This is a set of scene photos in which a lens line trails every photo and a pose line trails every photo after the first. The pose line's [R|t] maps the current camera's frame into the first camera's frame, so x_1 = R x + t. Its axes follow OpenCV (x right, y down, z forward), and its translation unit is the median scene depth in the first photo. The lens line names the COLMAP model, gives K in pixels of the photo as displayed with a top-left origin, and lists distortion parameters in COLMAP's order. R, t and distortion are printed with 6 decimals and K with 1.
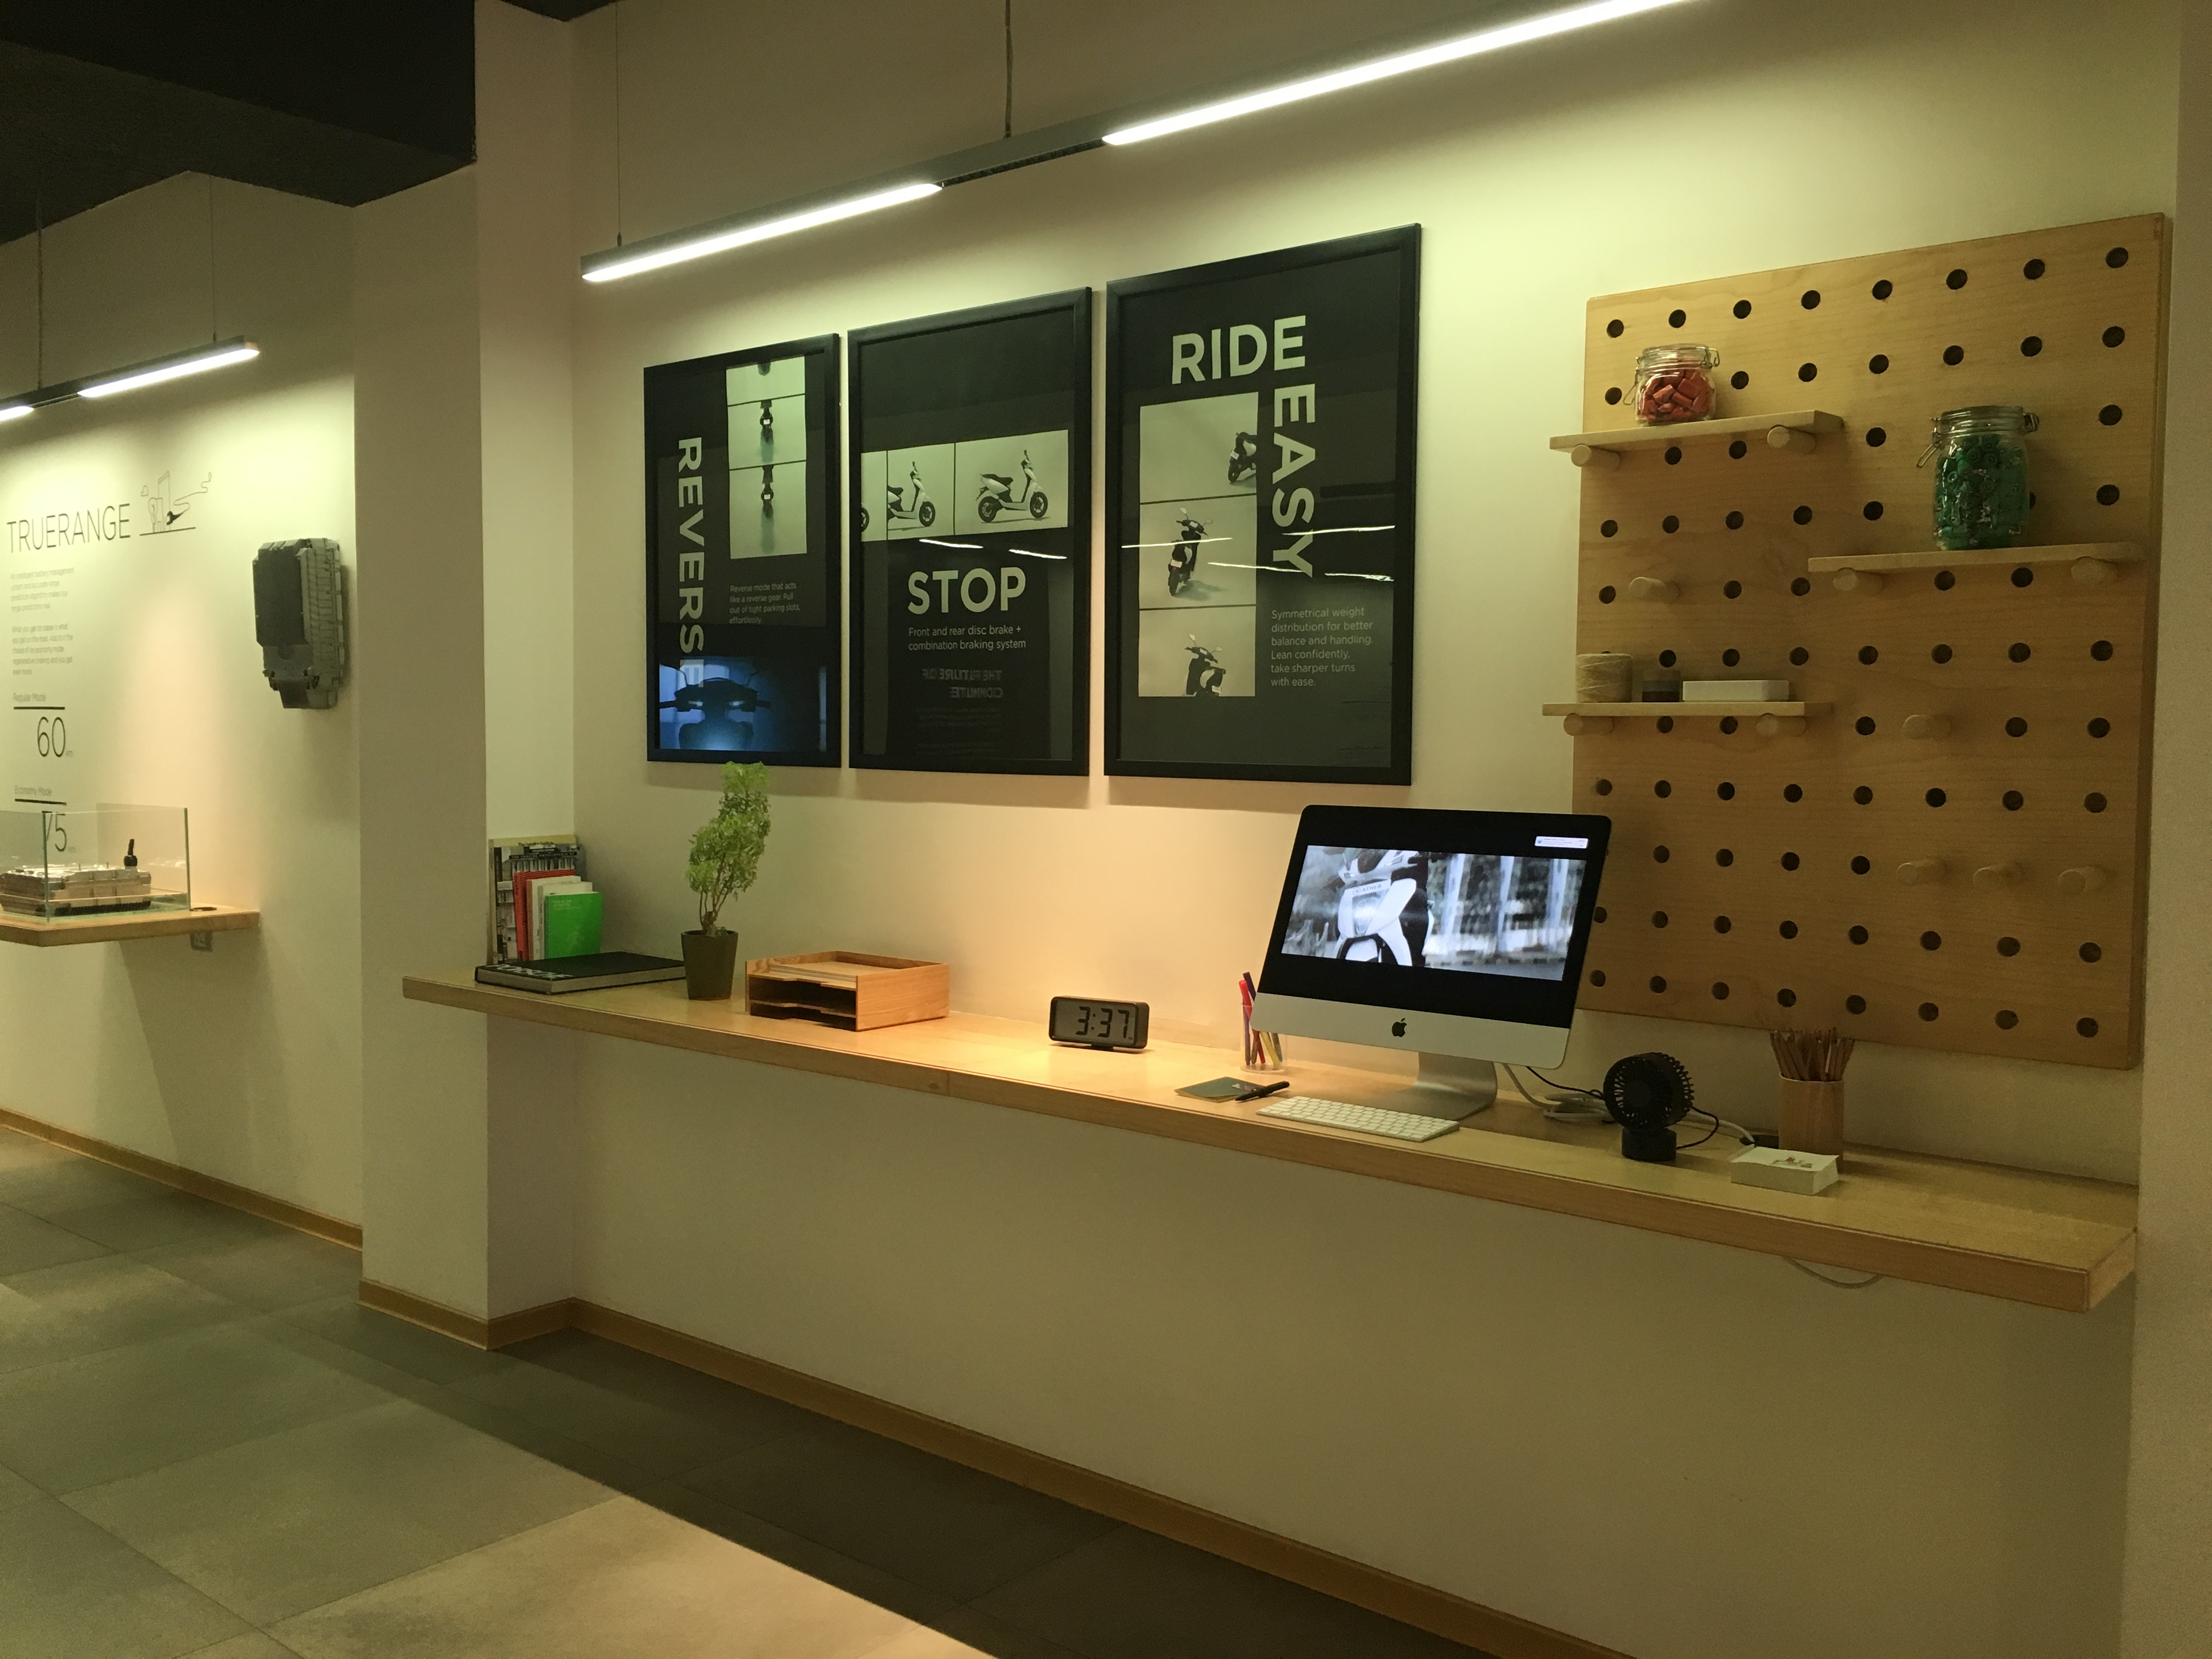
lens RADIAL K [[1896.2, 0, 1108.0], [0, 1896.2, 834.6], [0, 0, 1]] dist [0.049461, -0.058129]
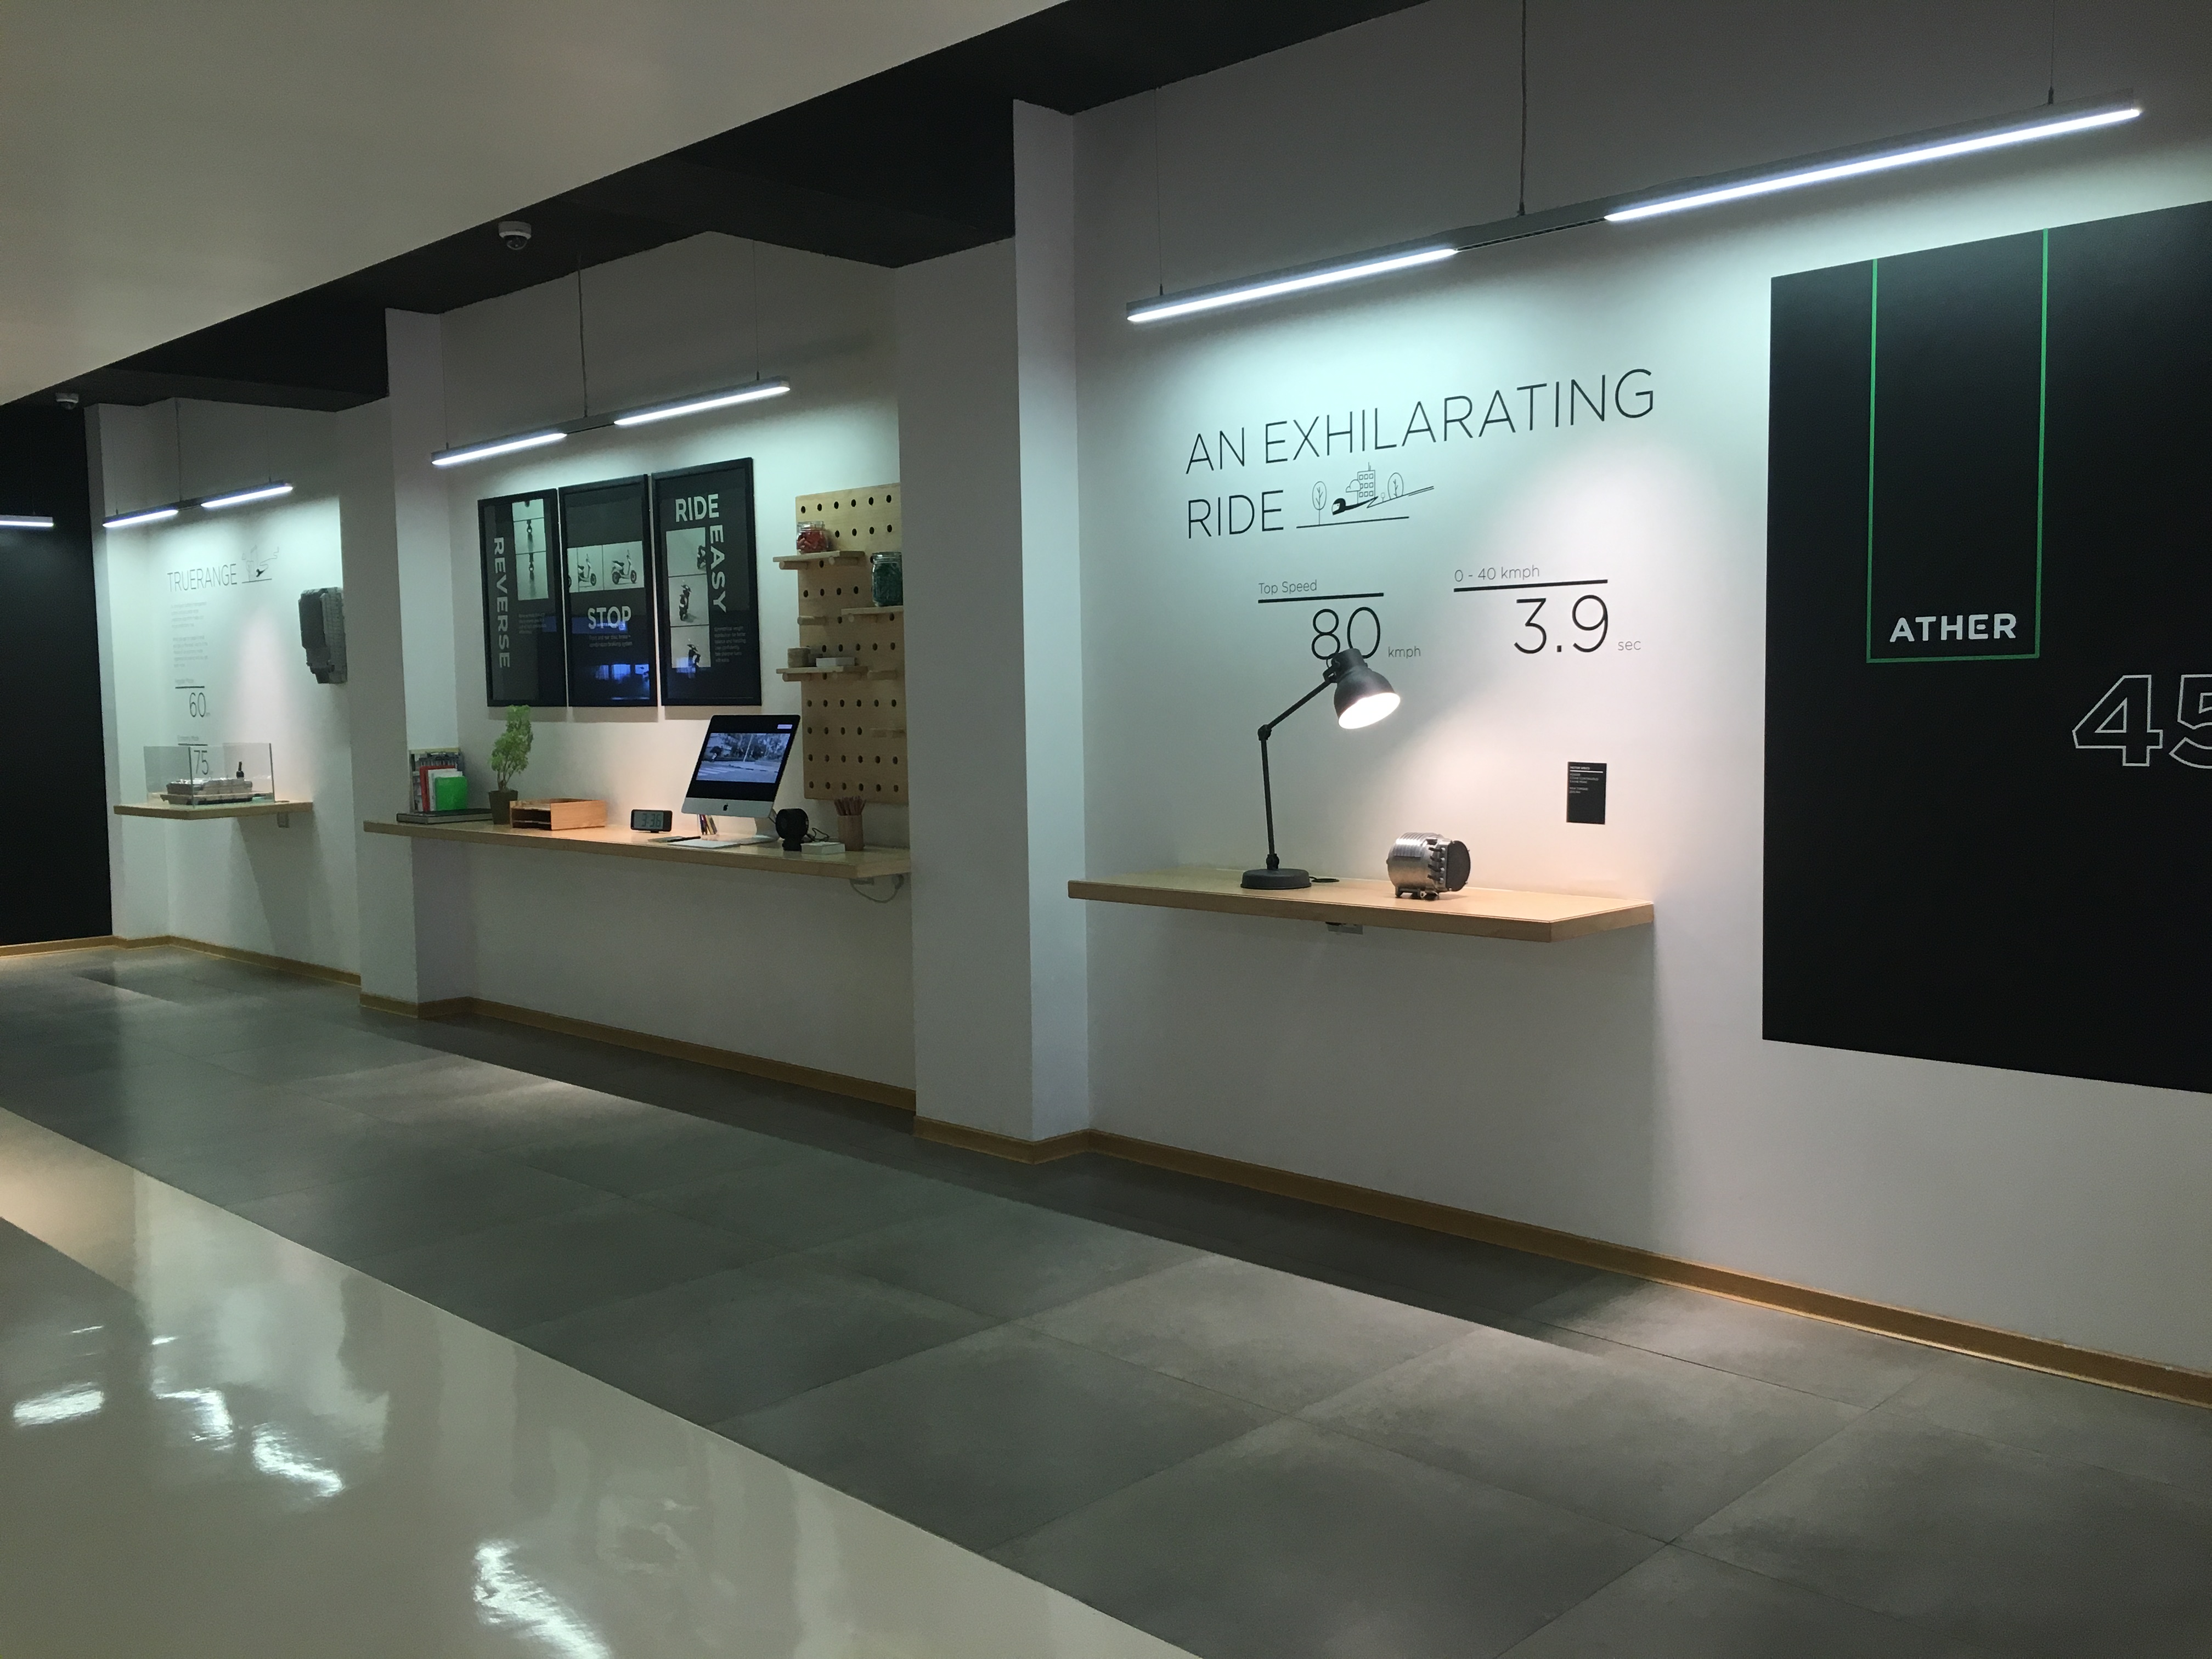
lens RADIAL K [[1896.2, 0, 1114.7], [0, 1896.2, 838.7], [0, 0, 1]] dist [0.049461, -0.058129]
pose [[0.996839, -0.017976, -0.077388, 0.575203], [0.019797, 0.999543, 0.022835, 0.067676], [0.076942, -0.024295, 0.996739, -0.929029]]
